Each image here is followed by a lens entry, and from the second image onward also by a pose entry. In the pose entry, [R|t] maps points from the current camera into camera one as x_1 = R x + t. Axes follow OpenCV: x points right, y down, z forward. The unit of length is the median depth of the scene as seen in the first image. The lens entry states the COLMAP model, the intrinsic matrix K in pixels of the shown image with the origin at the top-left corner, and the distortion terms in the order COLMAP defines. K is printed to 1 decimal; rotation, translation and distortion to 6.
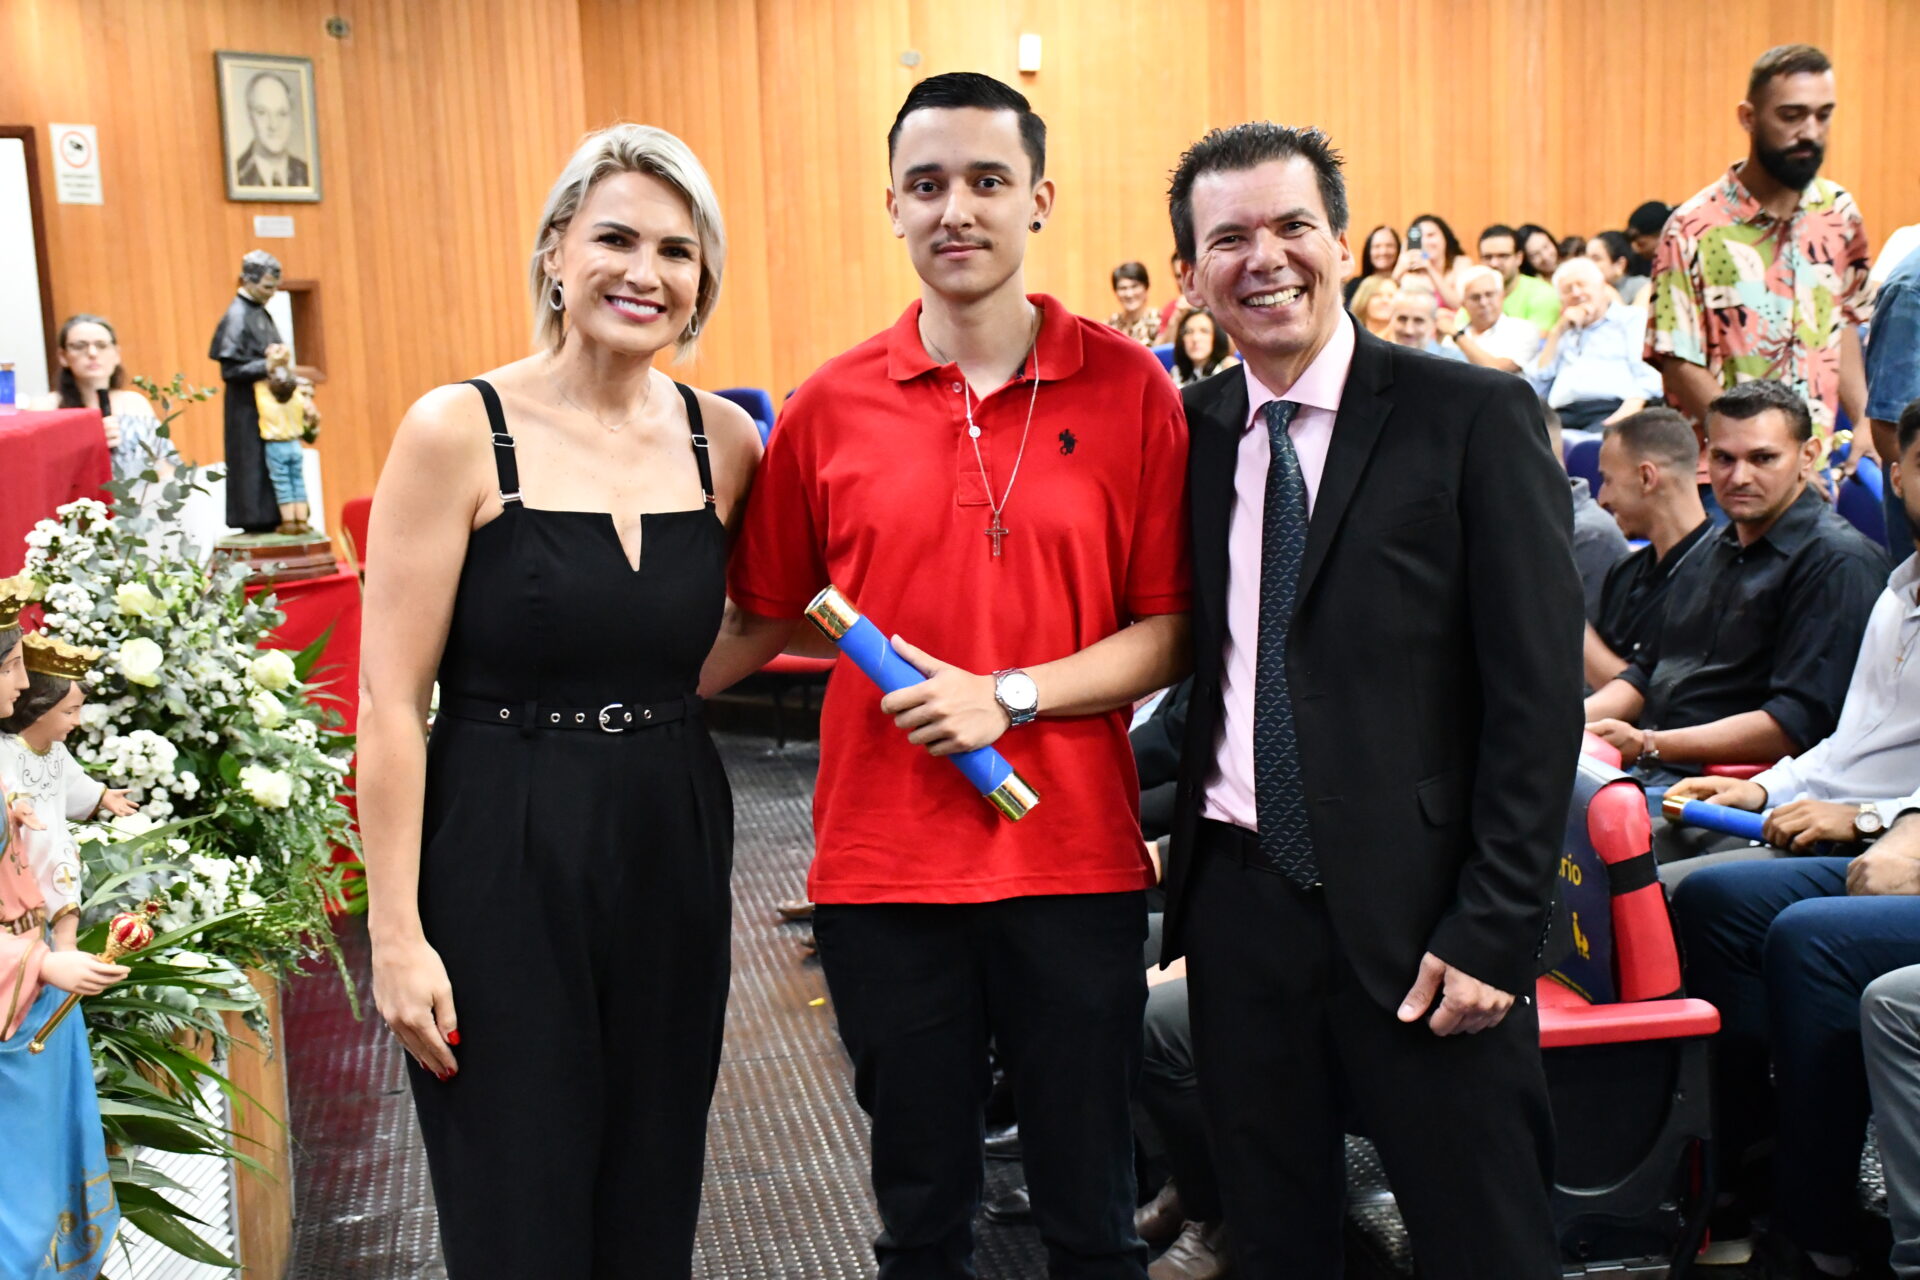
lens RADIAL K [[2845.4, 0, 960.0], [0, 2845.4, 640.0], [0, 0, 1]] dist [0.142492, 0.602602]
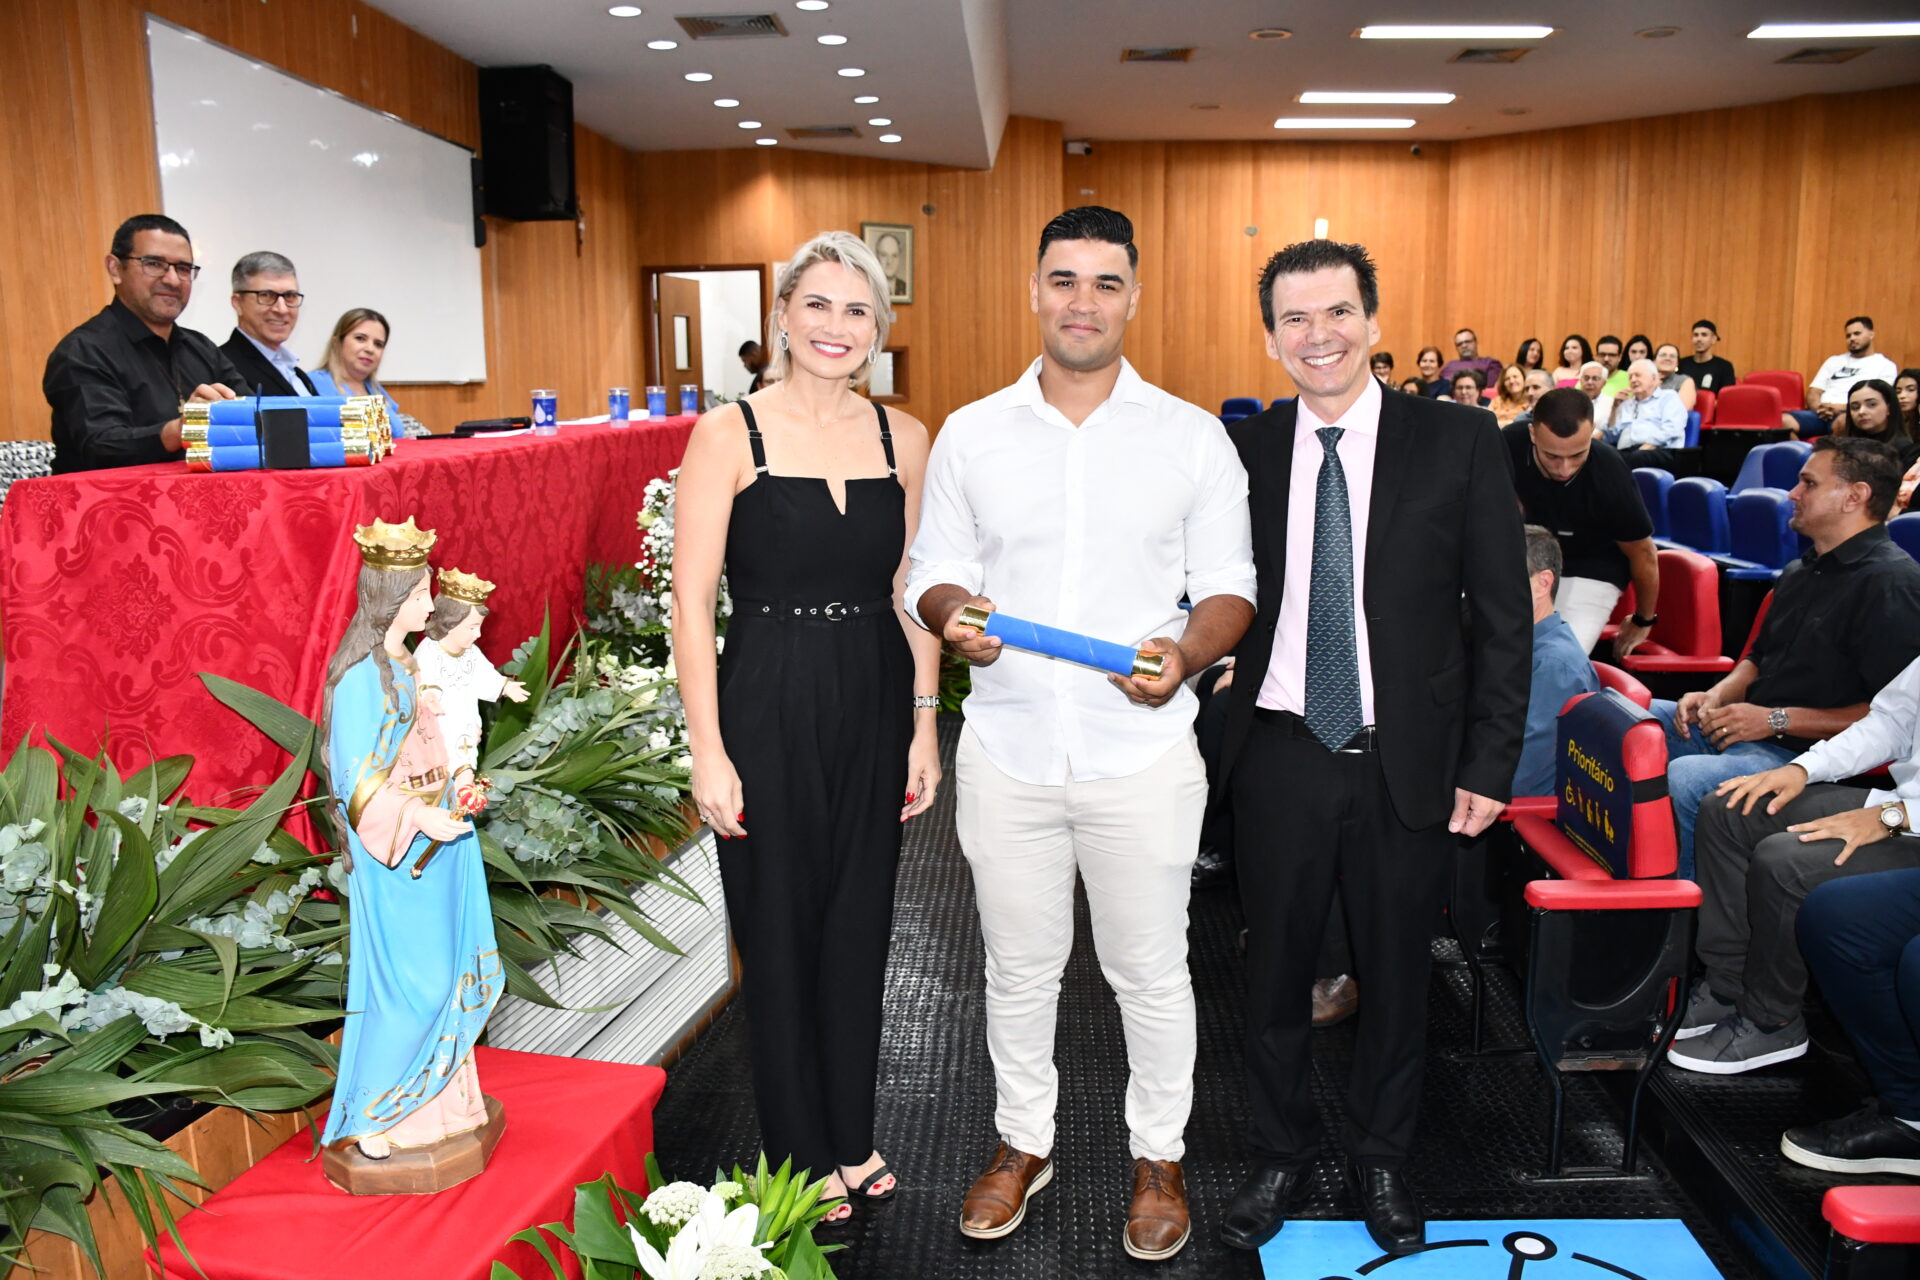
lens RADIAL K [[1518.9, 0, 960.0], [0, 1518.9, 640.0], [0, 0, 1]] dist [-0.138649, 0.101886]
pose [[0.976702, 0.067448, -0.203724, 0.037811], [-0.054974, 0.996285, 0.066285, -0.016303], [0.207438, -0.053542, 0.976782, 0.184956]]
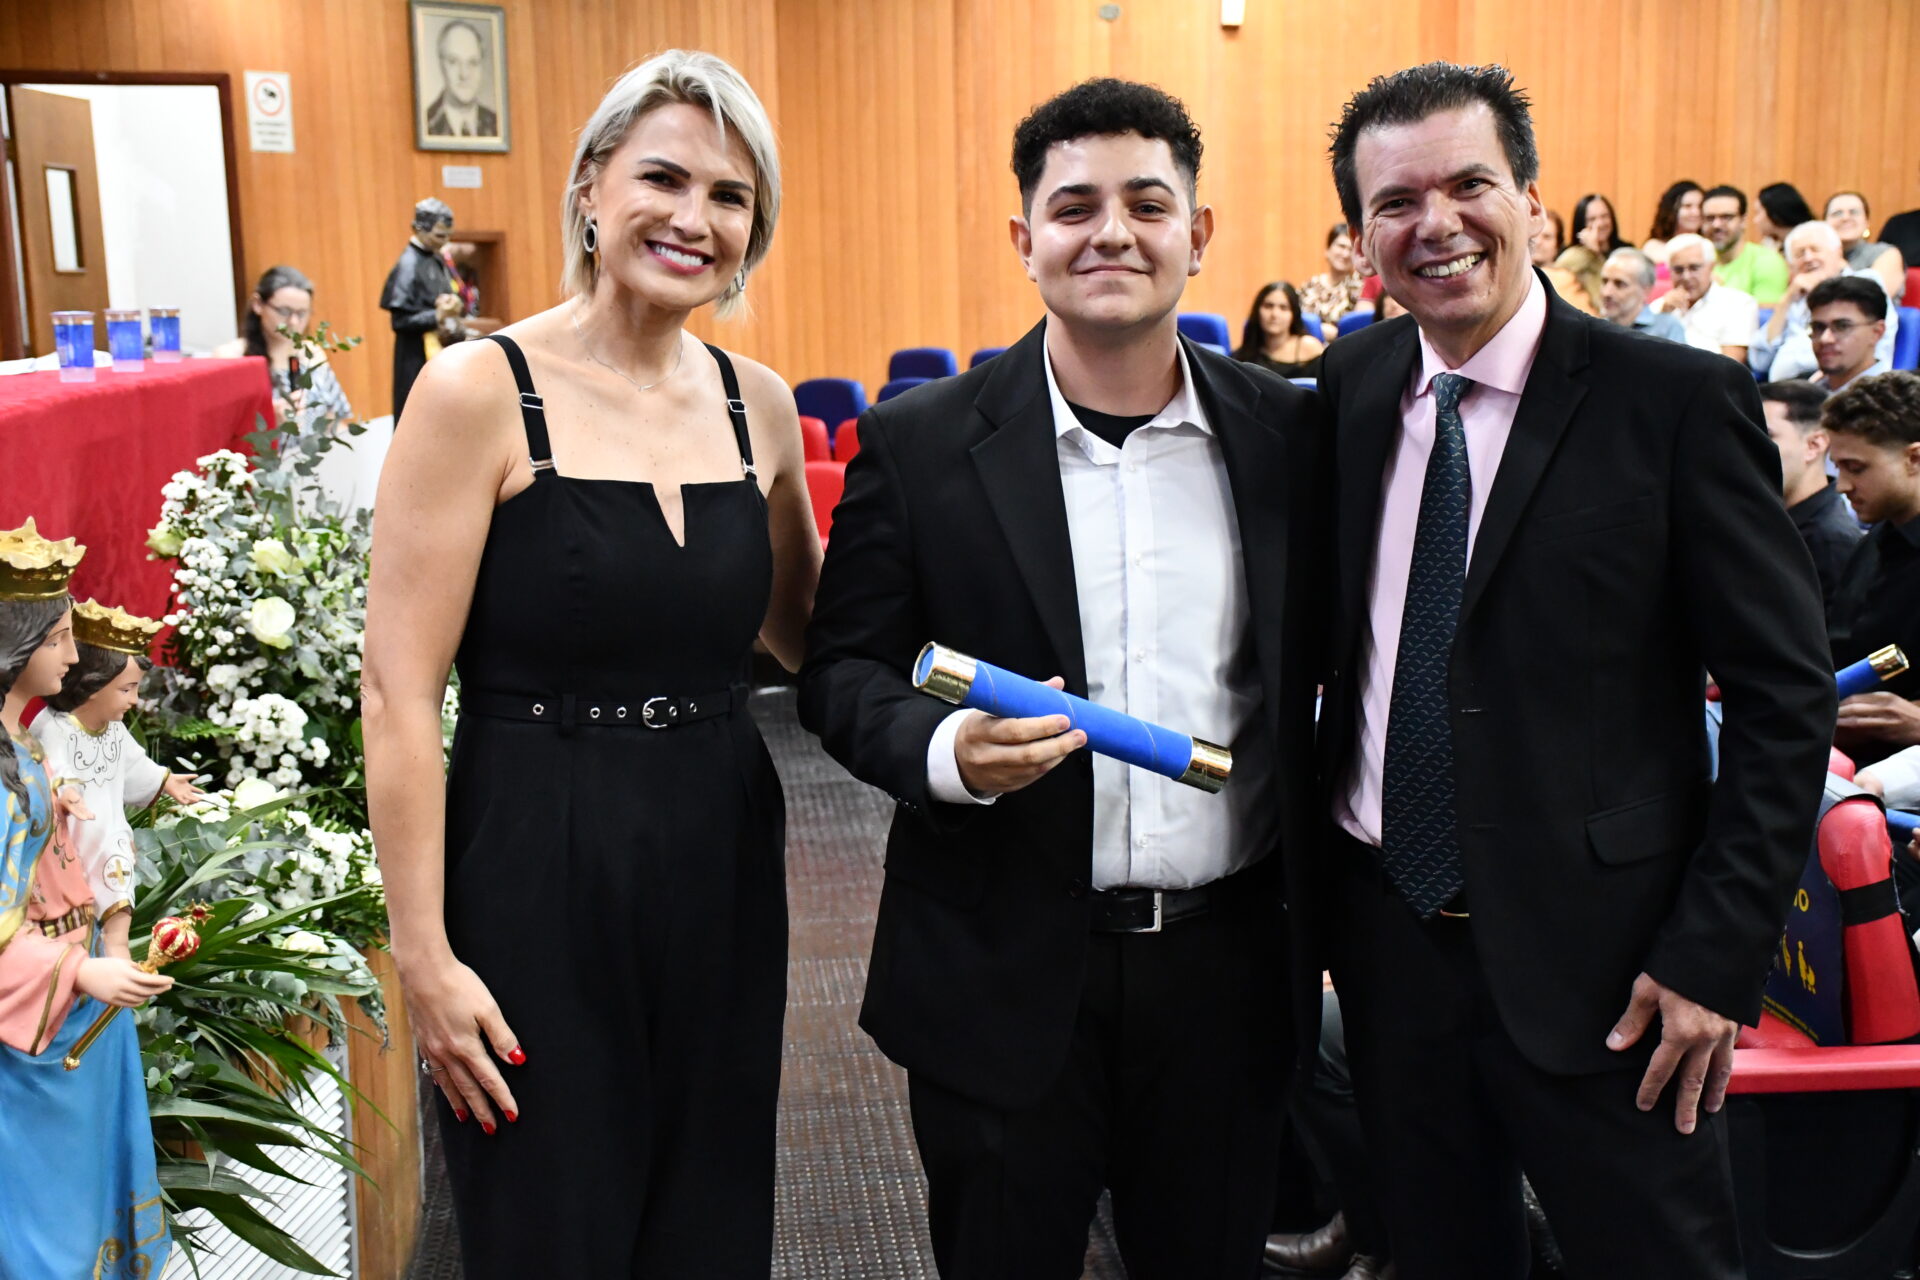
lens RADIAL K [[2842.3, 0, 960.0], [0, 2842.3, 640.0], [0, 0, 1]] dist [0.154535, 0.536207]
pose [[0.997478, 0.025269, -0.066323, 0.006916], [-0.024392, 0.999604, 0.014007, -0.005216], [0.066650, -0.012354, 0.997700, 0.061955]]
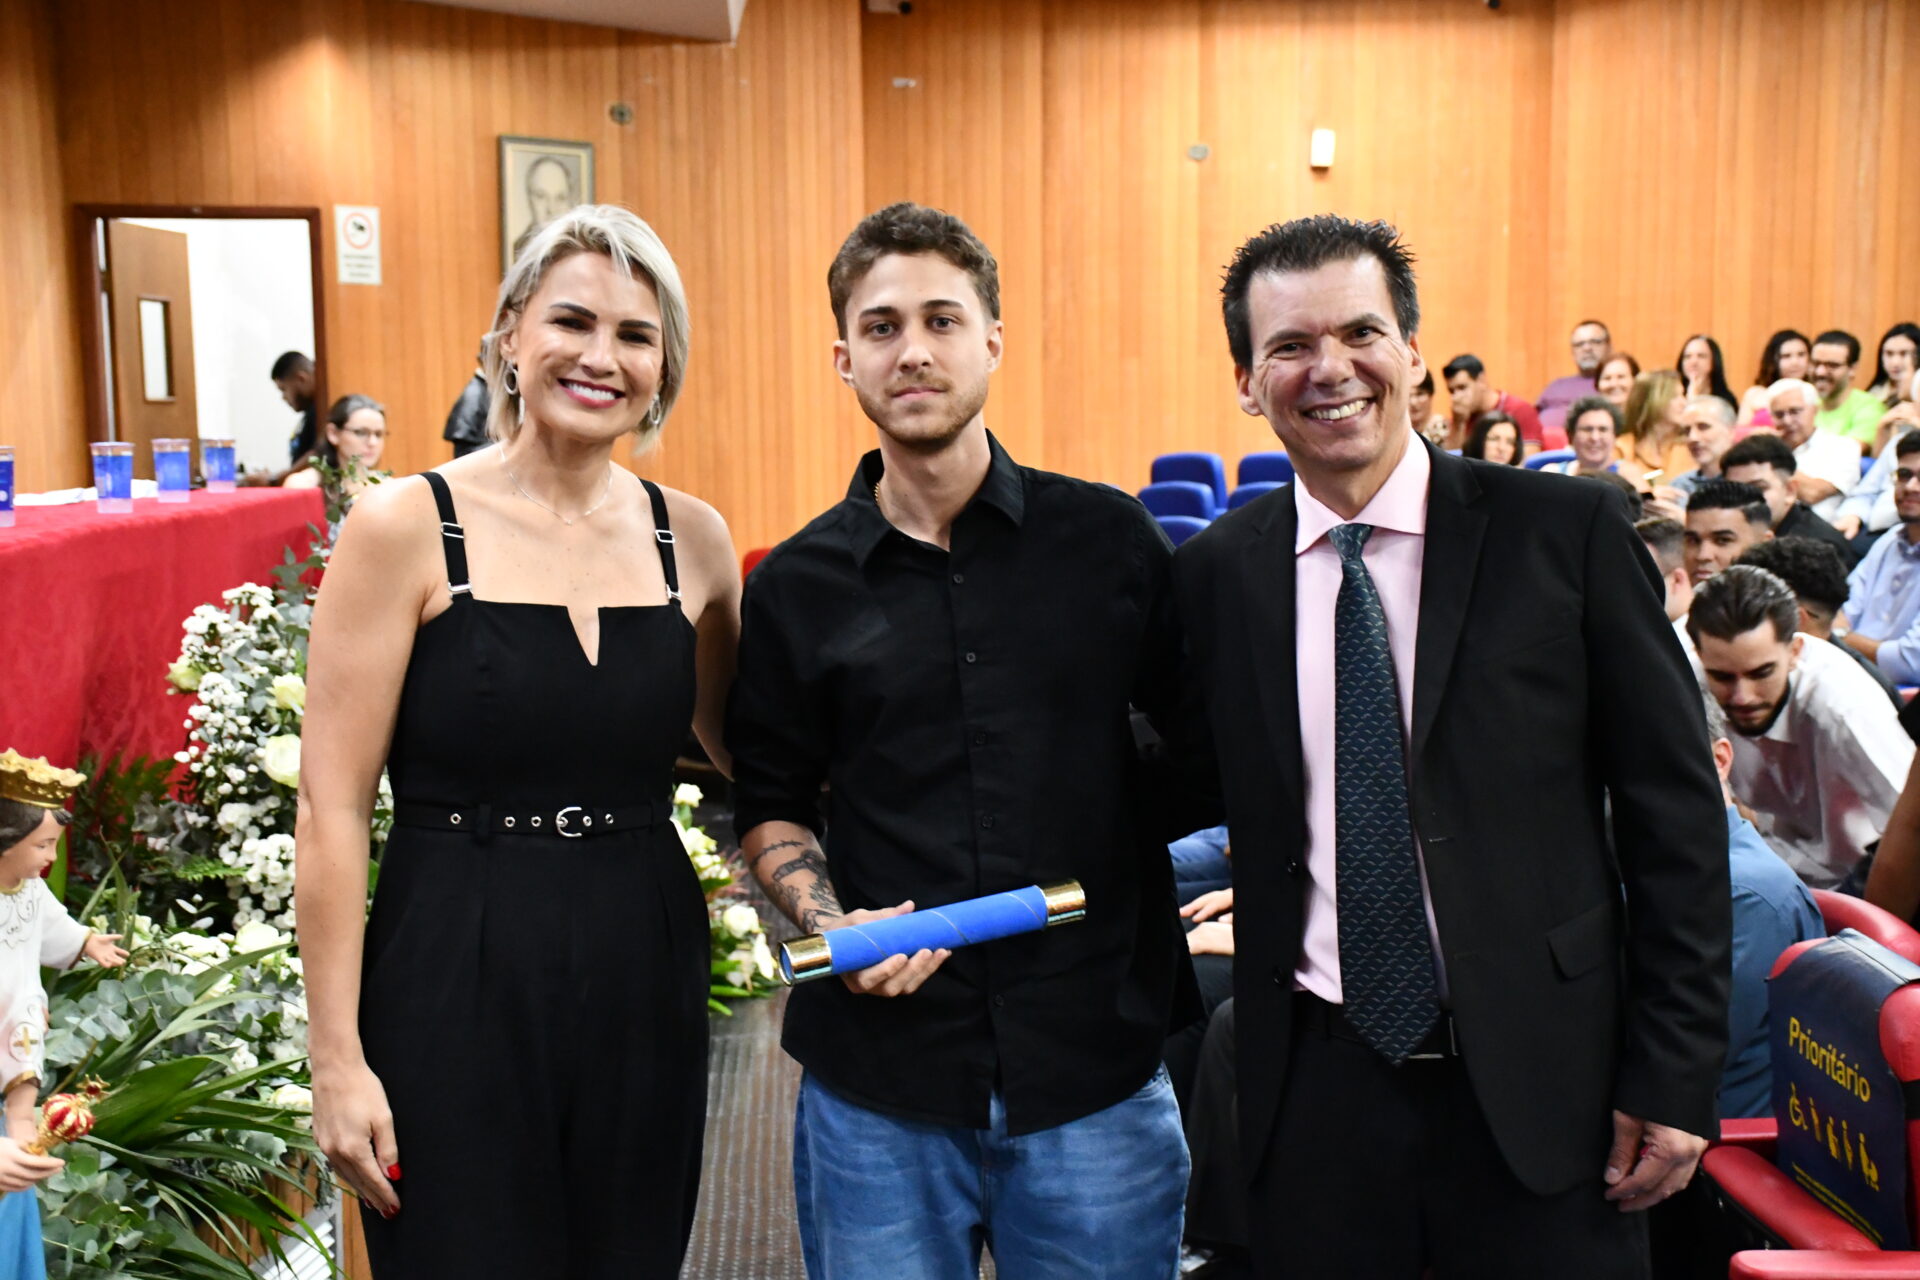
lens RADIAL K [[2842.3, 0, 960.0], [0, 2842.3, 640.0], [0, 0, 1]] dist [0.154535, 0.536207]
pose [[0.993994, 0.037599, -0.102777, 0.026635], [-0.040974, 0.998681, -0.030927, -0.011045], [0.101479, 0.034952, 0.994223, 0.091126]]
